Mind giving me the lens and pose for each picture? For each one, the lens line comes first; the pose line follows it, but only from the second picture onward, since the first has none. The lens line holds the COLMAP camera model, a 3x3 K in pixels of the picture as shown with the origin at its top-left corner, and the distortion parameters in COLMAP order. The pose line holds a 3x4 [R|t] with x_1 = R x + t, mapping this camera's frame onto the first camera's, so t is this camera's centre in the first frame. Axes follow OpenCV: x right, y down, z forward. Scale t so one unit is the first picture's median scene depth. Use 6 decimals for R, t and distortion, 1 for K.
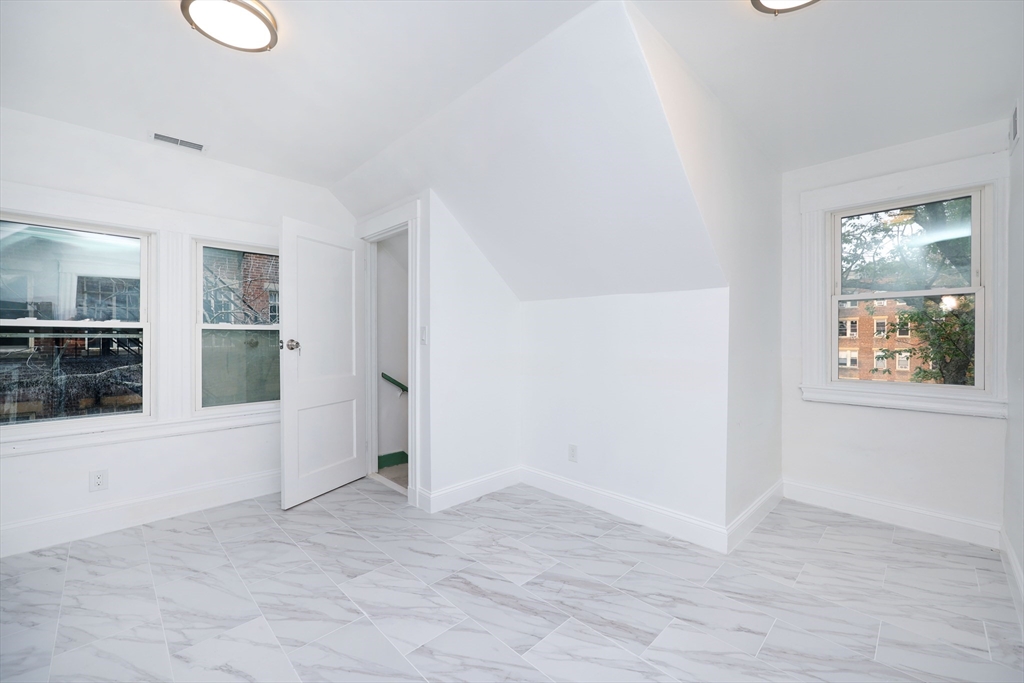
lens RADIAL K [[411.3, 0, 507.3], [0, 411.3, 341.0], [0, 0, 1]] dist [-0.000955, -0.000023]
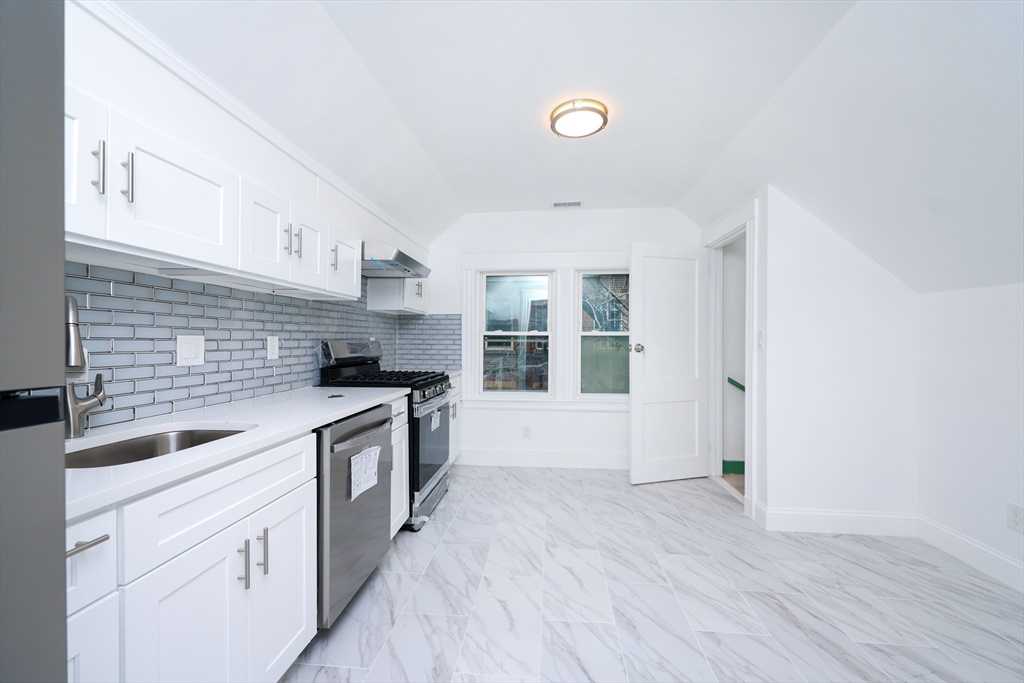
lens RADIAL K [[411.3, 0, 507.3], [0, 411.3, 341.0], [0, 0, 1]] dist [-0.000955, -0.000023]
pose [[0.631080, -0.000301, -0.775718, 0.177509], [-0.006303, 0.999965, -0.005516, -0.002646], [0.775692, 0.008371, 0.631056, -0.056653]]
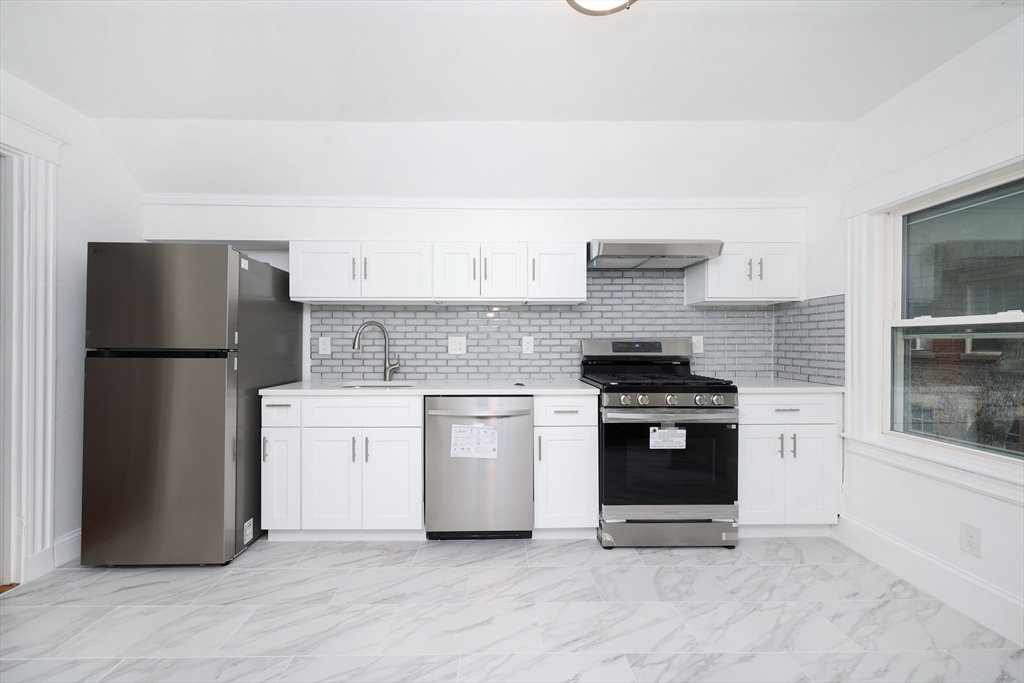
lens RADIAL K [[411.3, 0, 507.3], [0, 411.3, 341.0], [0, 0, 1]] dist [-0.000955, -0.000023]
pose [[-0.693312, -0.005990, -0.720613, 0.067693], [-0.005738, 0.999980, -0.002792, 0.002570], [0.720615, 0.002199, -0.693332, 0.896890]]
